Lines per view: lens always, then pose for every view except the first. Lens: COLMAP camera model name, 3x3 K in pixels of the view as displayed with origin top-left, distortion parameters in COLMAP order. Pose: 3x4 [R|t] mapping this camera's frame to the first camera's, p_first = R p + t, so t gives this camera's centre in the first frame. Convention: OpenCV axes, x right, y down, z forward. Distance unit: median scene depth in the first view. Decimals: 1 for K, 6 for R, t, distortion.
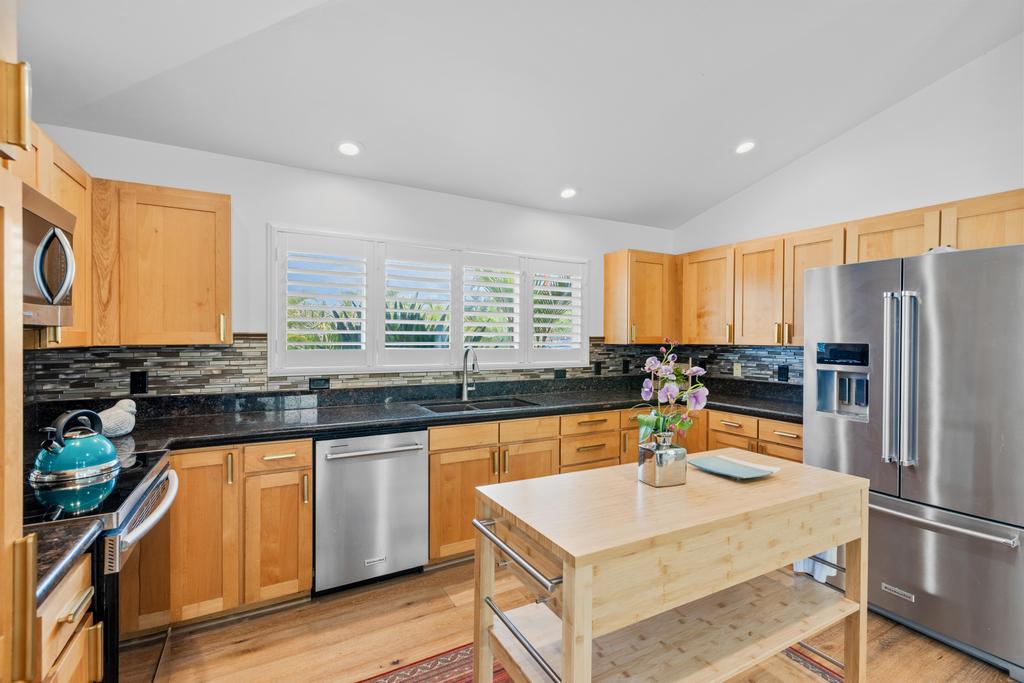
lens RADIAL K [[457.5, 0, 513.5], [0, 457.5, 340.9], [0, 0, 1]] dist [0.000767, -0.000127]
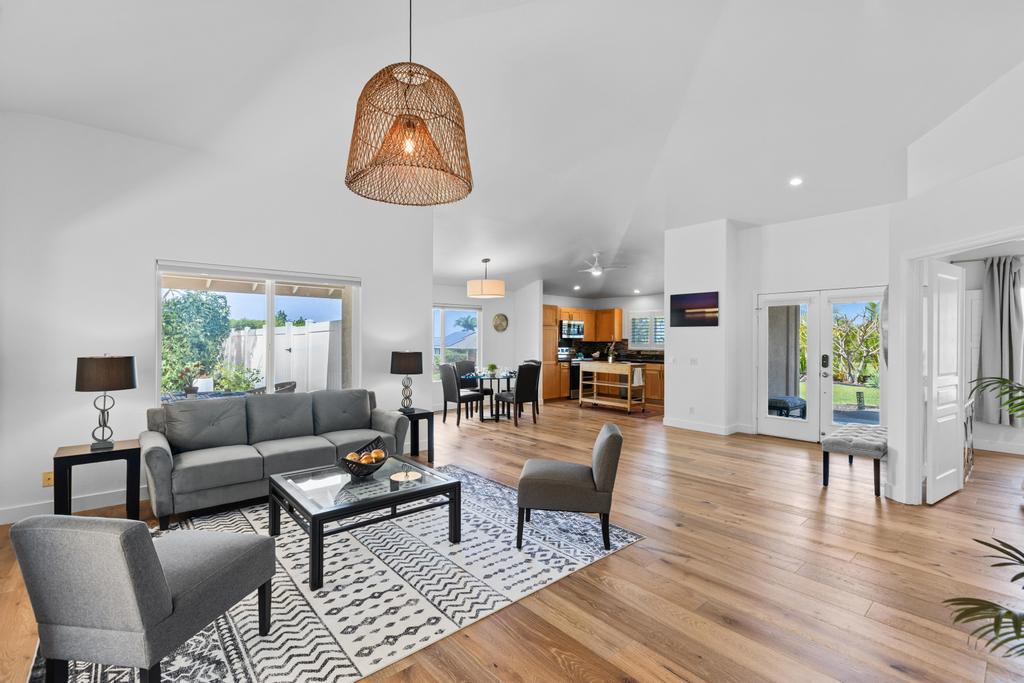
lens RADIAL K [[457.5, 0, 513.5], [0, 457.5, 340.9], [0, 0, 1]] dist [0.000767, -0.000127]
pose [[0.210785, -0.005881, -0.977515, 2.710432], [-0.011994, 0.999891, -0.008602, 0.039756], [0.977459, 0.013537, 0.210691, -0.709659]]
